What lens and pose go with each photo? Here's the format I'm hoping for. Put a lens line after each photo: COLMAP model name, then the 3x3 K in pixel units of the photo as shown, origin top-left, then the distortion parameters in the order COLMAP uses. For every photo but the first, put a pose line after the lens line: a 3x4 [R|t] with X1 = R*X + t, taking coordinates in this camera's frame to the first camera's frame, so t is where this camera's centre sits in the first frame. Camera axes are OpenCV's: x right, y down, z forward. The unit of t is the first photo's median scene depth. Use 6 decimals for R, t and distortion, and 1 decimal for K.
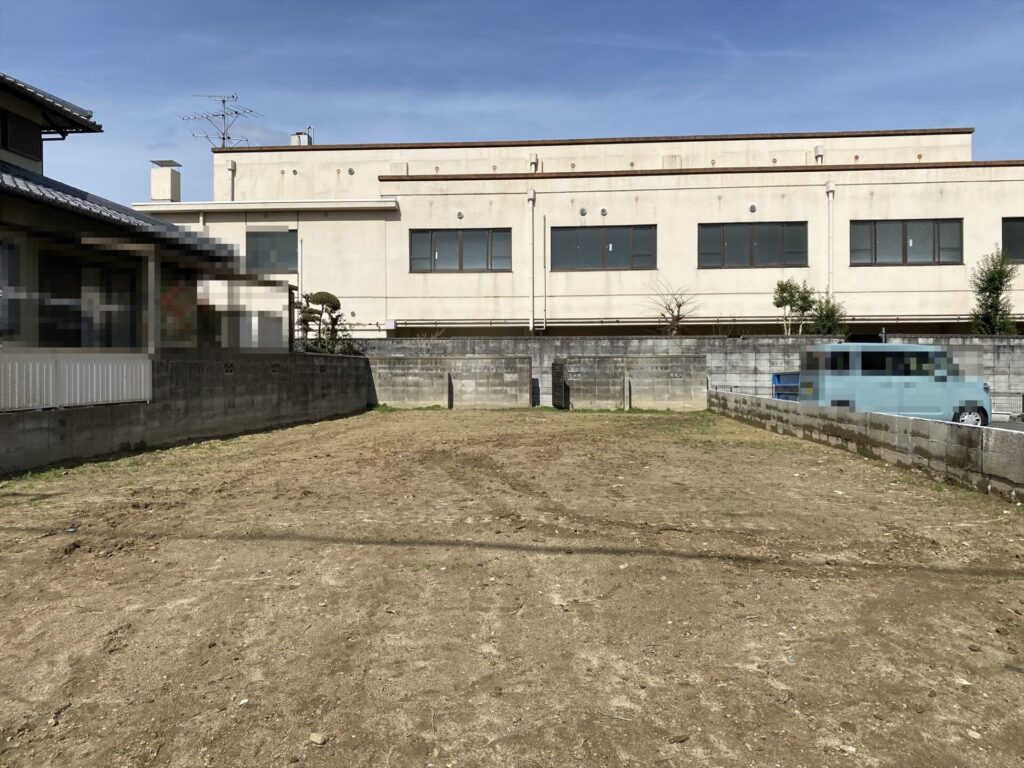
lens RADIAL K [[778.7, 0, 511.3], [0, 778.7, 370.4], [0, 0, 1]] dist [0.065367, -0.095578]
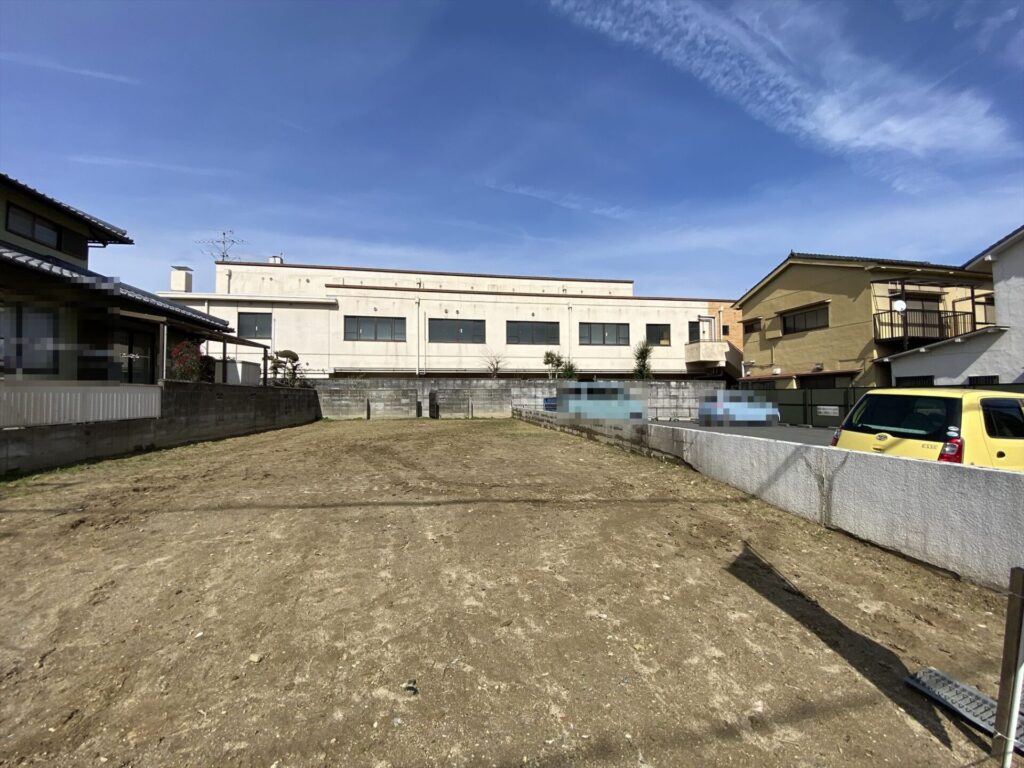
lens RADIAL K [[415.1, 0, 511.9], [0, 415.1, 381.4], [0, 0, 1]] dist [0.031243, -0.027641]
pose [[0.968664, 0.006575, 0.248286, 0.001116], [0.002901, 0.999282, -0.037780, 0.000901], [-0.248356, 0.037316, 0.967950, 0.021420]]
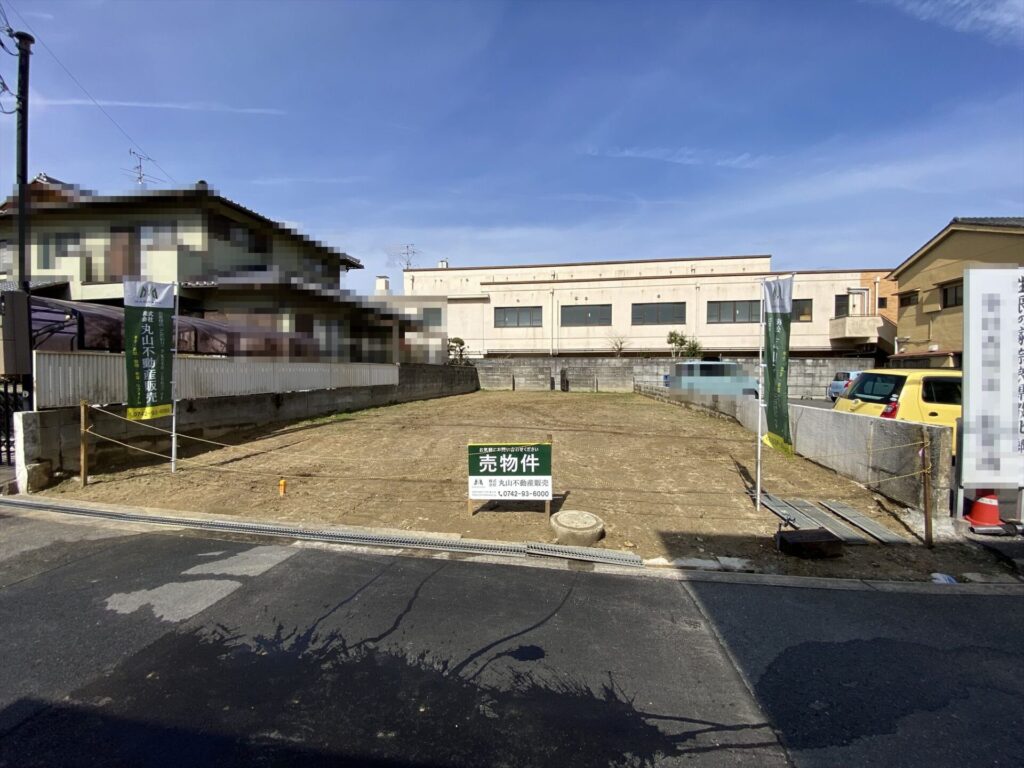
lens RADIAL K [[415.1, 0, 511.9], [0, 415.1, 381.4], [0, 0, 1]] dist [0.031243, -0.027641]
pose [[0.997468, 0.005712, -0.070886, -0.000749], [-0.004448, 0.999829, 0.017974, 0.002020], [0.070976, -0.017613, 0.997322, -0.155797]]
